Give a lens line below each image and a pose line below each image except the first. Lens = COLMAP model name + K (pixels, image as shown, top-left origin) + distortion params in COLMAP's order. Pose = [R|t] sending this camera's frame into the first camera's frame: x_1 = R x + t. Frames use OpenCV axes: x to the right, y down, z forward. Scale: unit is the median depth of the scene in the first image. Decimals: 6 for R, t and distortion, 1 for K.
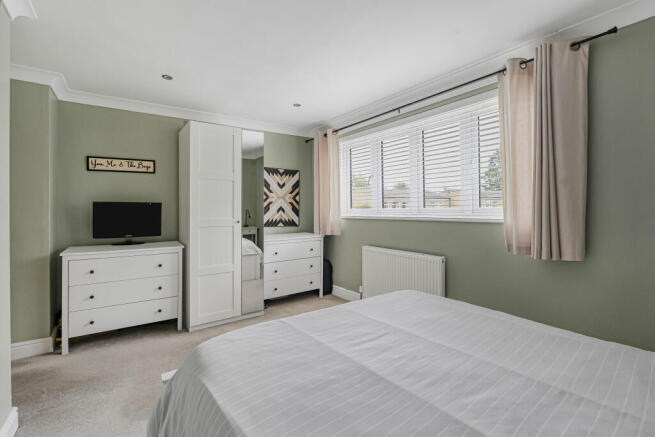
lens RADIAL K [[288.9, 0, 327.5], [0, 288.9, 218.5], [0, 0, 1]] dist [-0.013930, -0.000086]
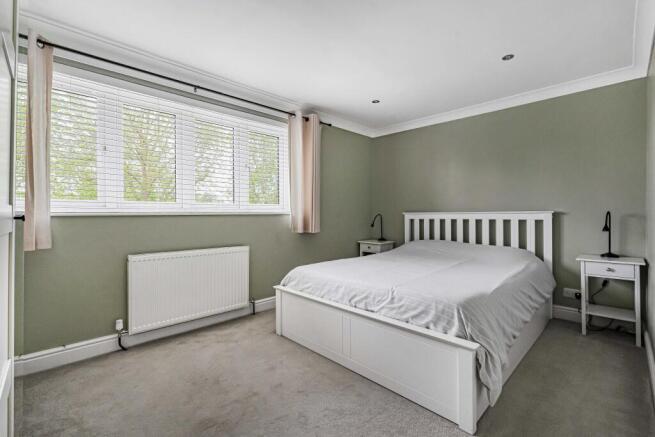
lens RADIAL K [[288.9, 0, 327.5], [0, 288.9, 218.5], [0, 0, 1]] dist [-0.013930, -0.000086]
pose [[-0.127702, 0.000951, 0.991812, -0.676035], [0.039615, 0.999206, 0.004143, 0.029159], [-0.991021, 0.039820, -0.127638, 0.744958]]
